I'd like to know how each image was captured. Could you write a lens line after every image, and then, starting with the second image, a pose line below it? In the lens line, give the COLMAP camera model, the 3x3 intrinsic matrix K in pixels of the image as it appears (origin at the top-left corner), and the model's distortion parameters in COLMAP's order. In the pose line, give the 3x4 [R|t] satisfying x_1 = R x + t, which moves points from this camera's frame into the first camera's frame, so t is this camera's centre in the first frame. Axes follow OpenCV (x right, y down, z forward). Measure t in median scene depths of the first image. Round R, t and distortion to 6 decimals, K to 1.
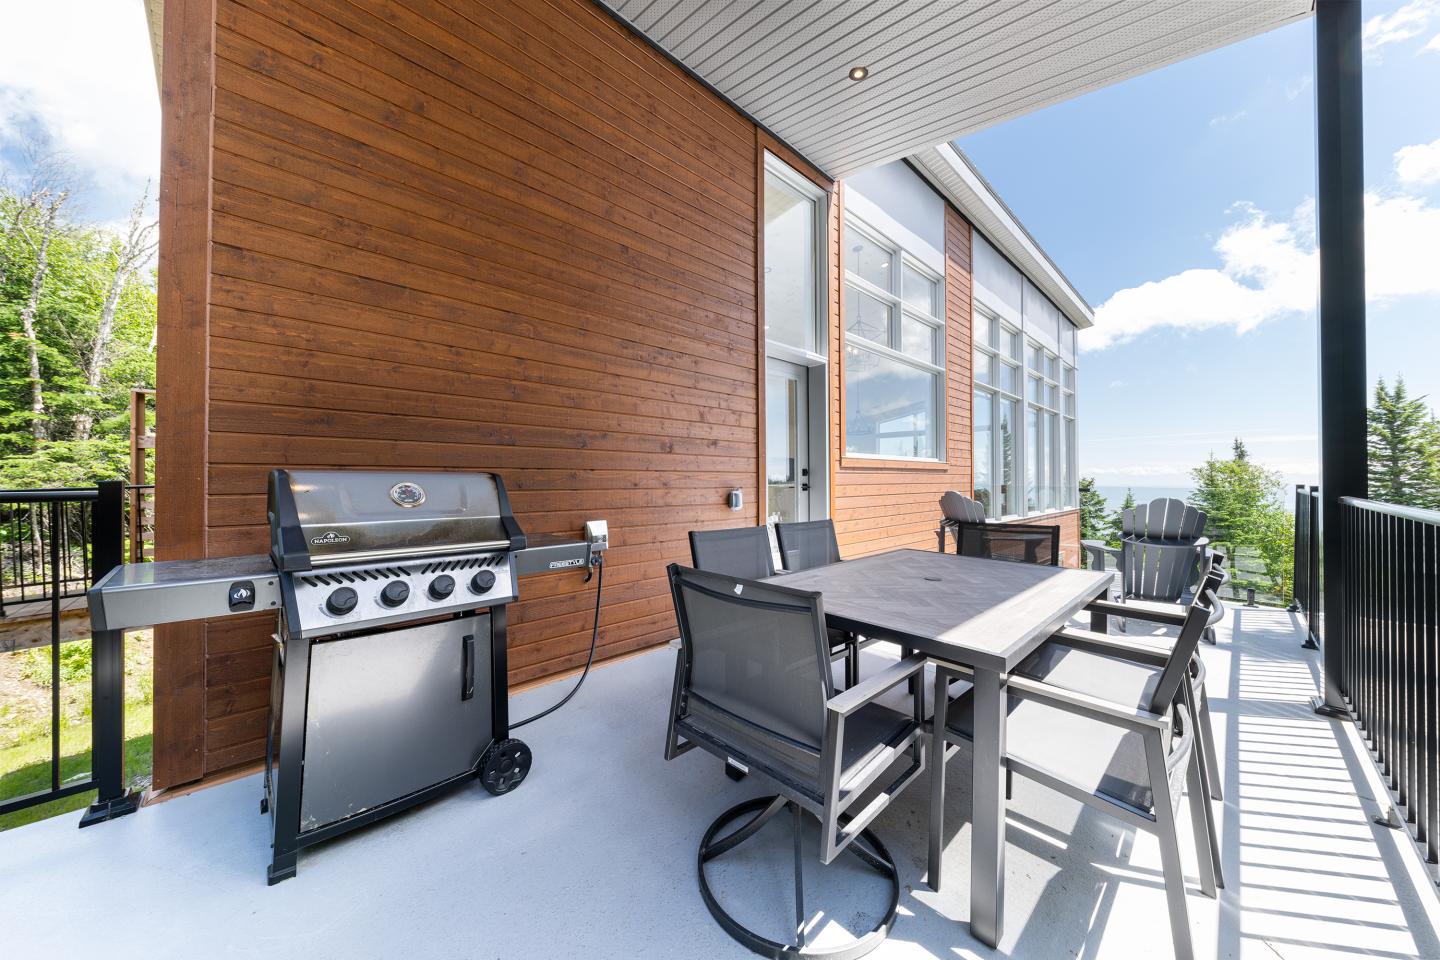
lens RADIAL K [[597.5, 0, 720.0], [0, 597.5, 480.0], [0, 0, 1]] dist [0.000998, -0.000409]
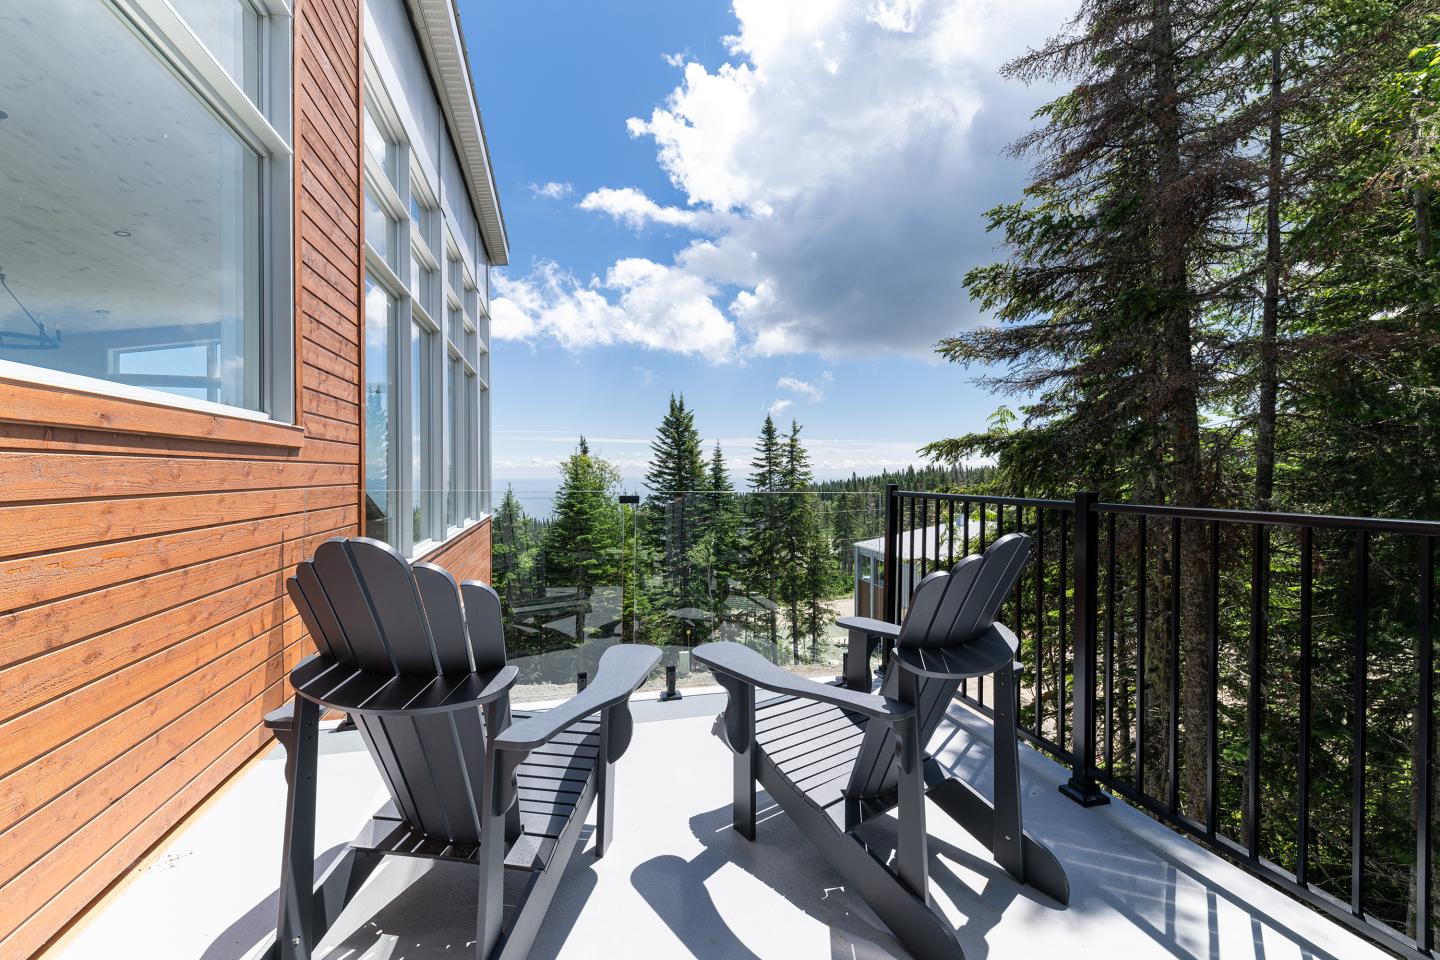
lens RADIAL K [[597.5, 0, 720.0], [0, 597.5, 480.0], [0, 0, 1]] dist [0.000998, -0.000409]
pose [[0.525817, -0.005688, 0.850579, 0.209496], [-0.006460, 0.999922, 0.010680, -0.004068], [-0.850573, -0.011110, 0.525739, 0.595315]]
